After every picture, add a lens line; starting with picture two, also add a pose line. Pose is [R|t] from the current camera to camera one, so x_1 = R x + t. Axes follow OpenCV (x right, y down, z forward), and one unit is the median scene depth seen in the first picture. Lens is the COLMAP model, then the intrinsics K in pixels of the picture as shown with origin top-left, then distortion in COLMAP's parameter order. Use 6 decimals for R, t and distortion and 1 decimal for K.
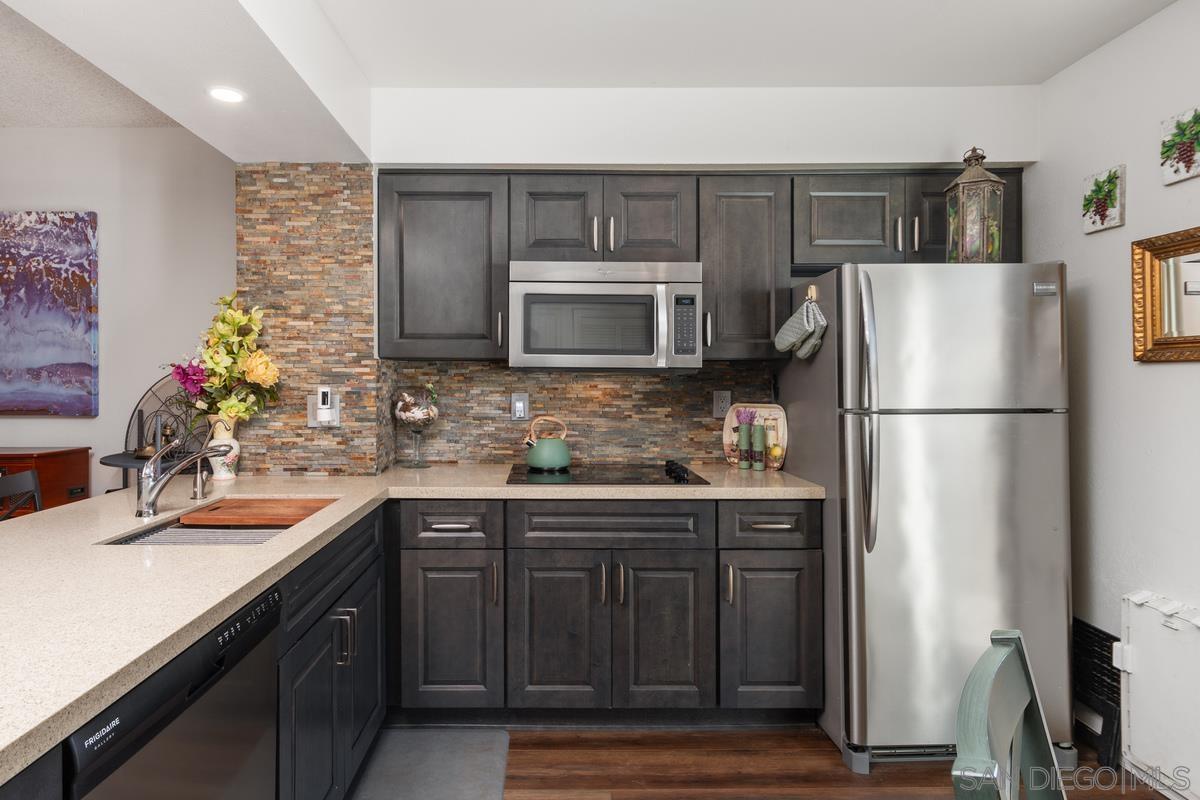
lens RADIAL K [[659.7, 0, 553.9], [0, 659.7, 375.3], [0, 0, 1]] dist [-0.006112, -0.000780]
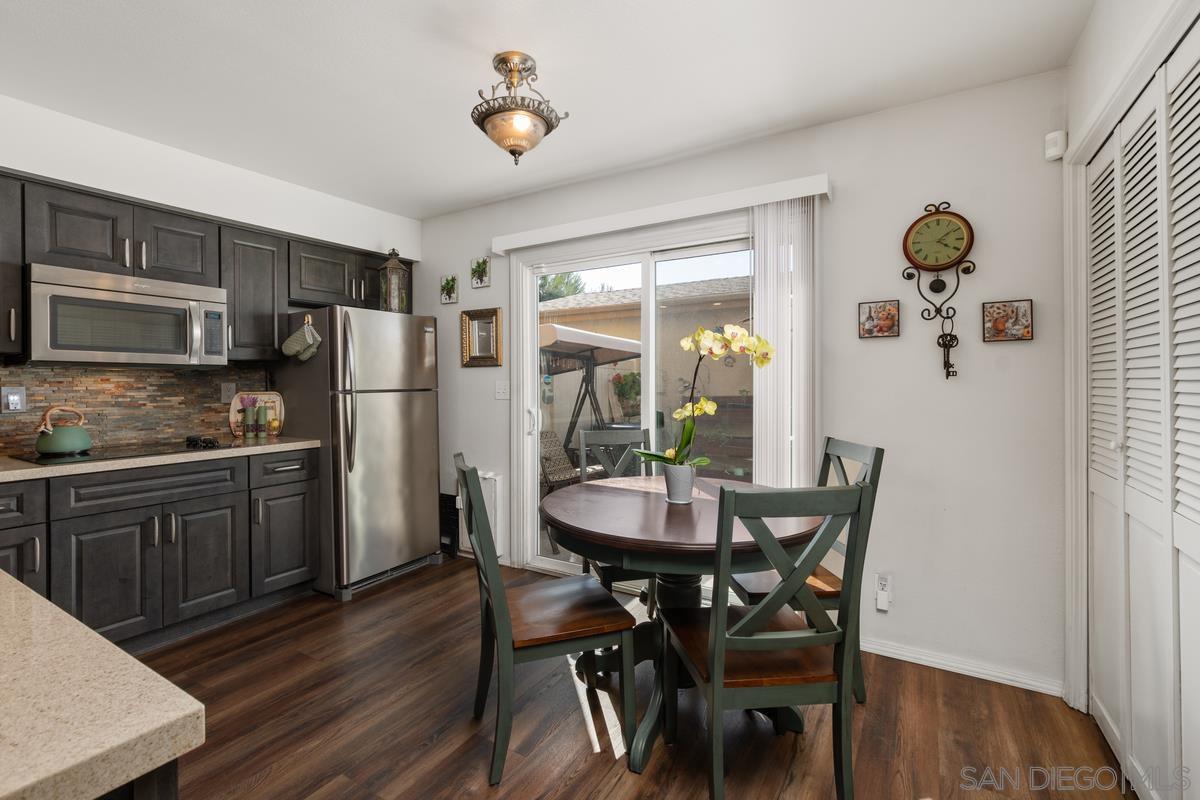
lens RADIAL K [[543.9, 0, 597.8], [0, 543.9, 391.5], [0, 0, 1]] dist [-0.002649, 0.002103]
pose [[0.517684, -0.019129, 0.855358, -0.358600], [0.001882, 0.999773, 0.021220, 0.021369], [-0.855570, -0.009376, 0.517603, -0.267339]]
